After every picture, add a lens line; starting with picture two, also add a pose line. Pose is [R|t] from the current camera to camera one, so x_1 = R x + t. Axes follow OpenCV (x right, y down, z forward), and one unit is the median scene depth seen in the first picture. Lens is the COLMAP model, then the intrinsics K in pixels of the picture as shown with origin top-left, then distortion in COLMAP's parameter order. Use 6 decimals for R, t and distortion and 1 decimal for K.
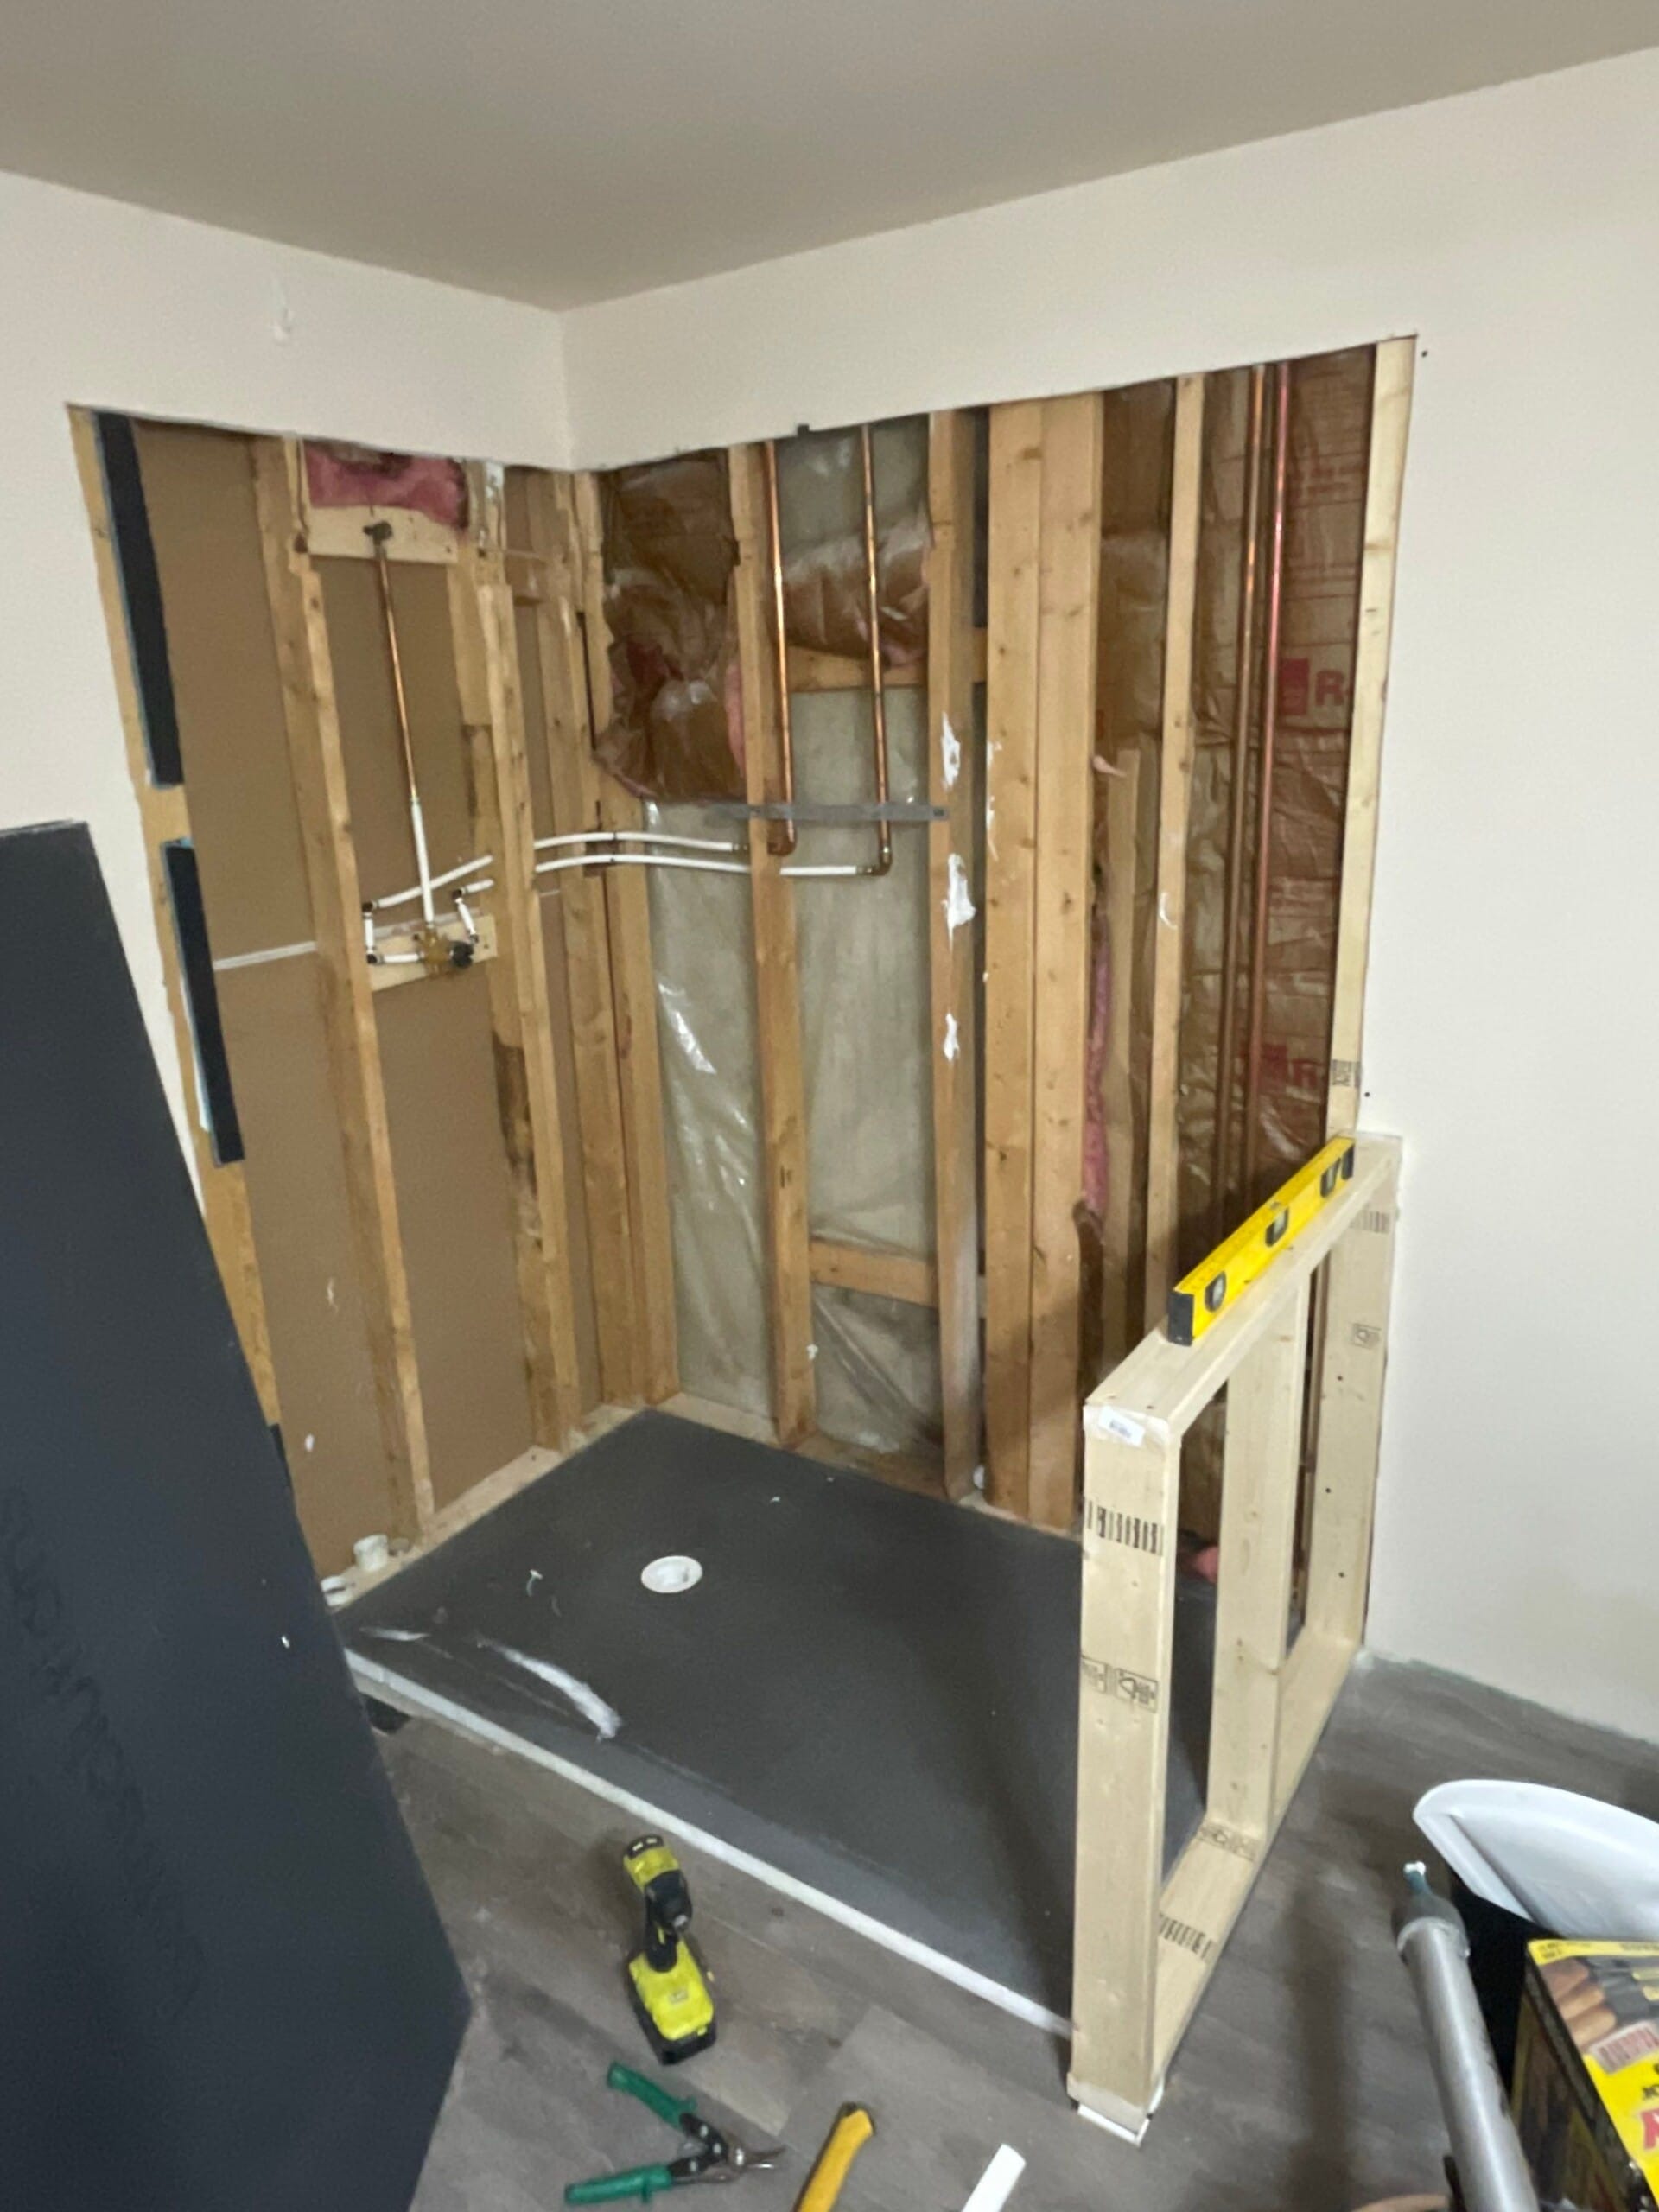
lens RADIAL K [[1415.2, 0, 829.1], [0, 1415.2, 1102.8], [0, 0, 1]] dist [-0.016507, -0.001309]
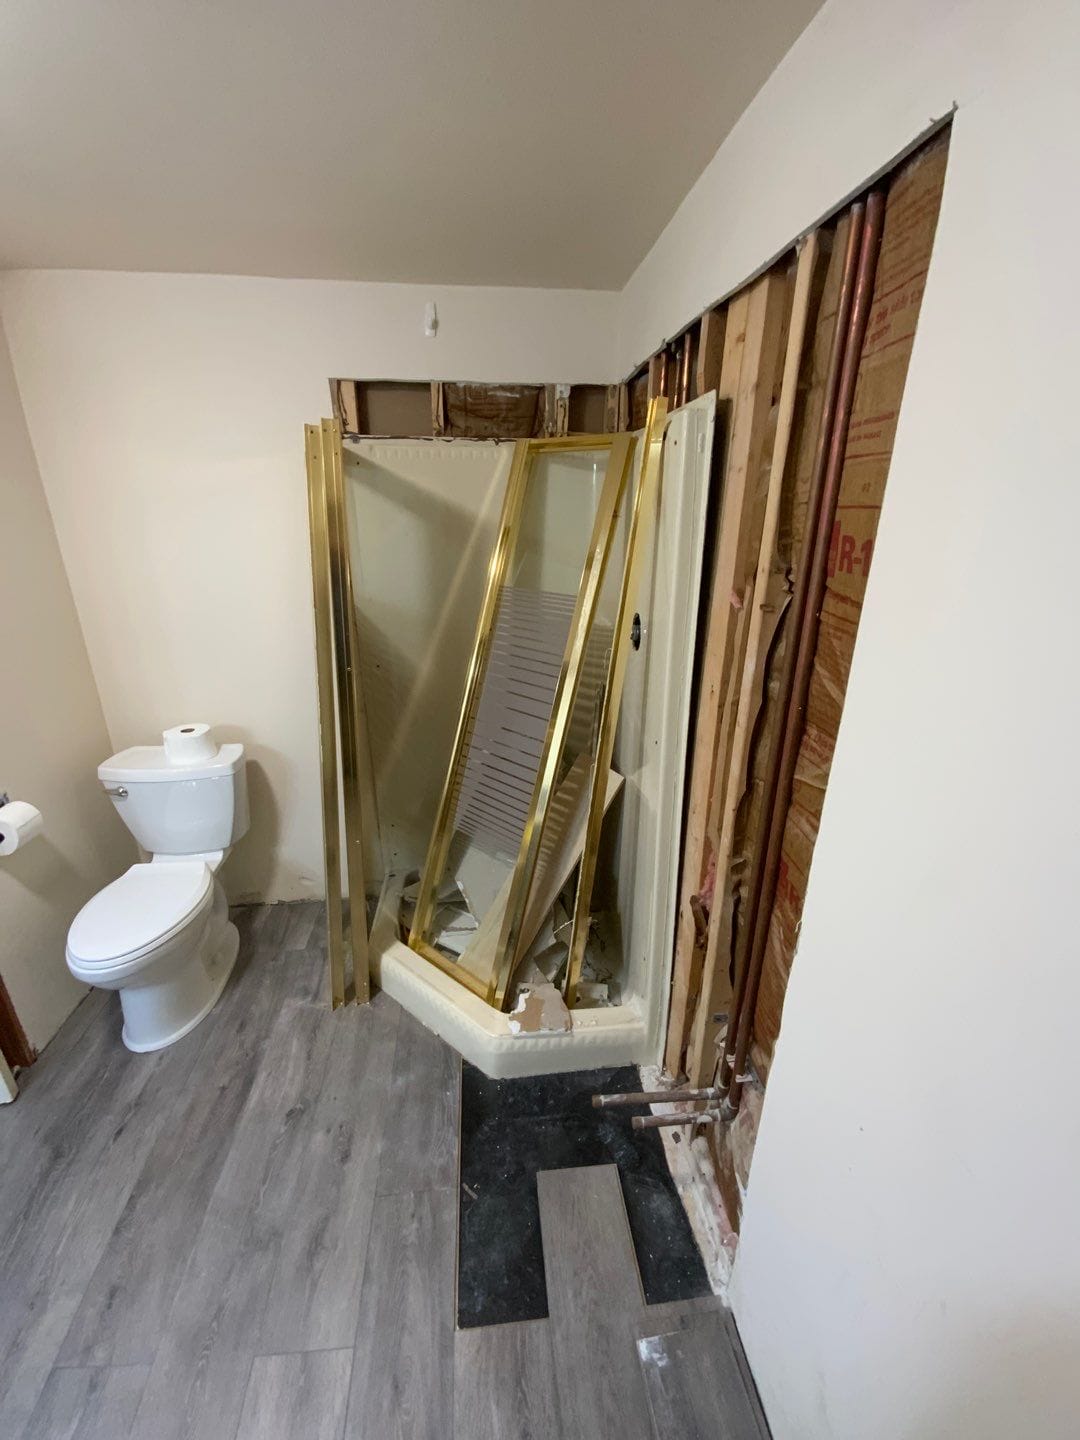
lens RADIAL K [[588.6, 0, 549.0], [0, 588.6, 724.0], [0, 0, 1]] dist [-0.023925, -0.001467]
pose [[0.640303, 0.309103, -0.703184, 0.473871], [-0.243908, 0.949898, 0.195455, -0.186321], [0.728369, 0.046362, 0.683615, 0.515058]]
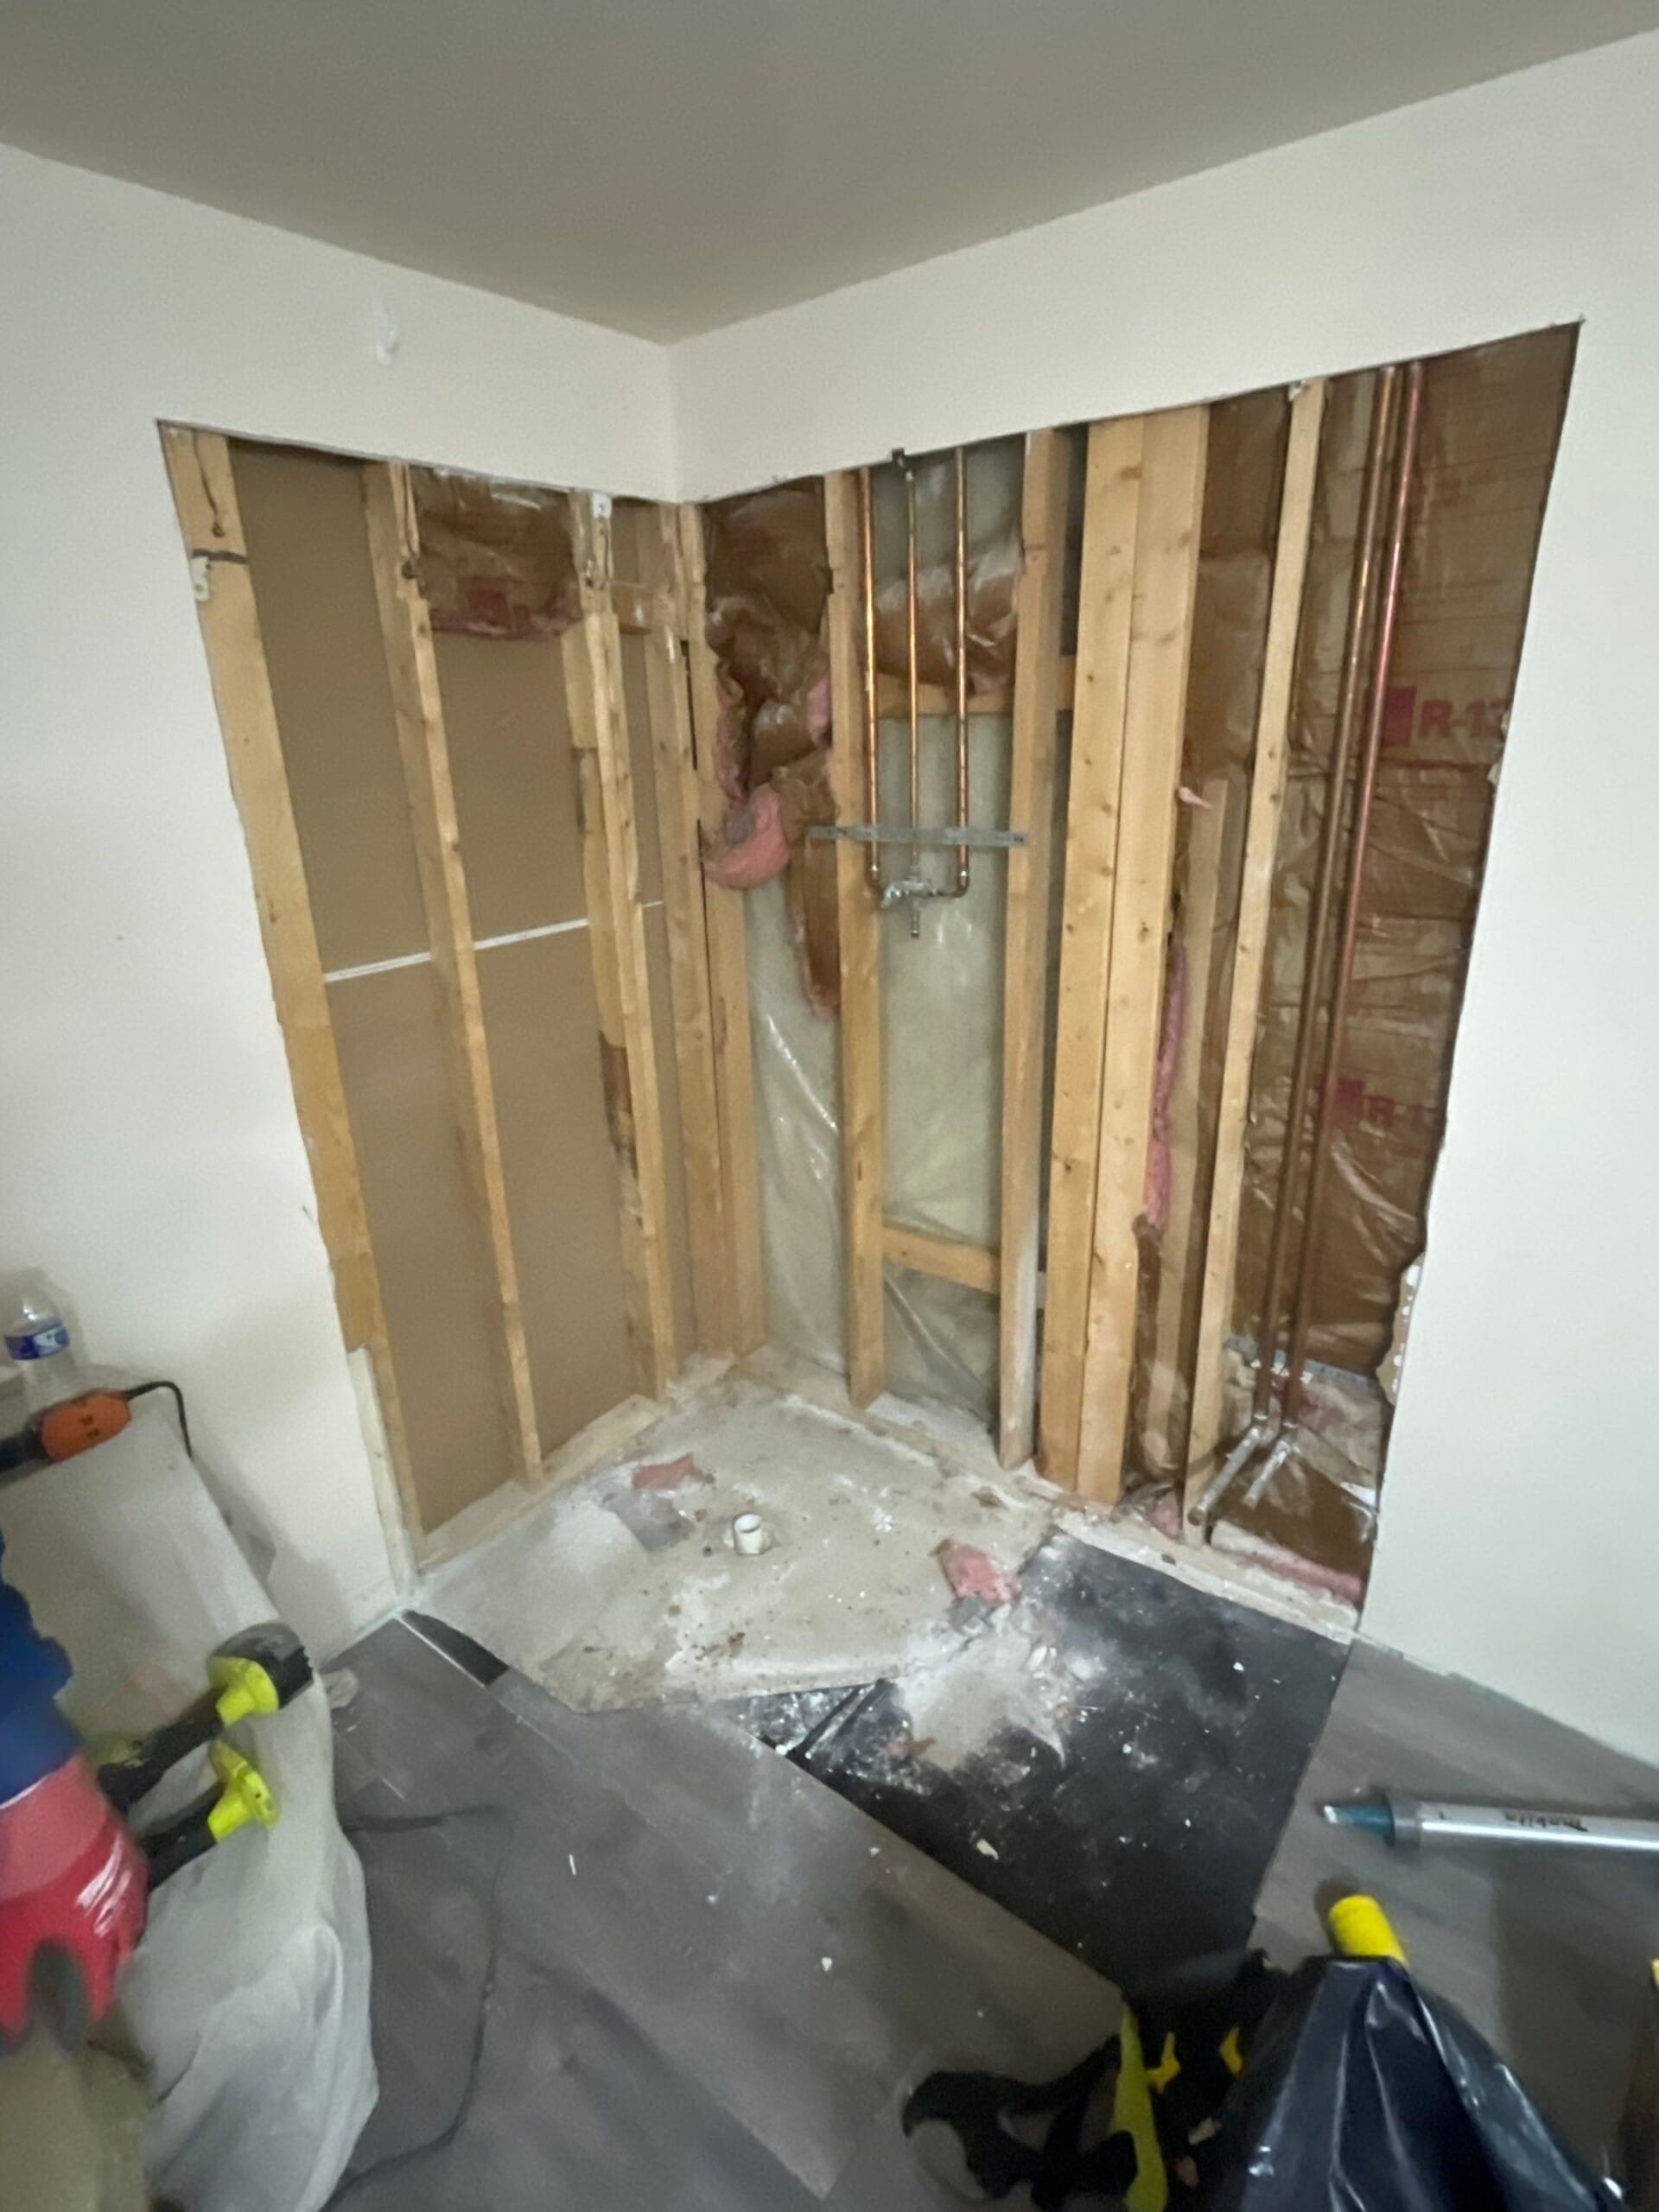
lens RADIAL K [[1104.0, 0, 828.1], [0, 1104.0, 1106.8], [0, 0, 1]] dist [-0.007015, 0.004692]
pose [[0.997453, 0.028429, -0.065416, -0.003176], [-0.024604, 0.997980, 0.058565, -0.055487], [0.066949, -0.056807, 0.996138, 0.182620]]
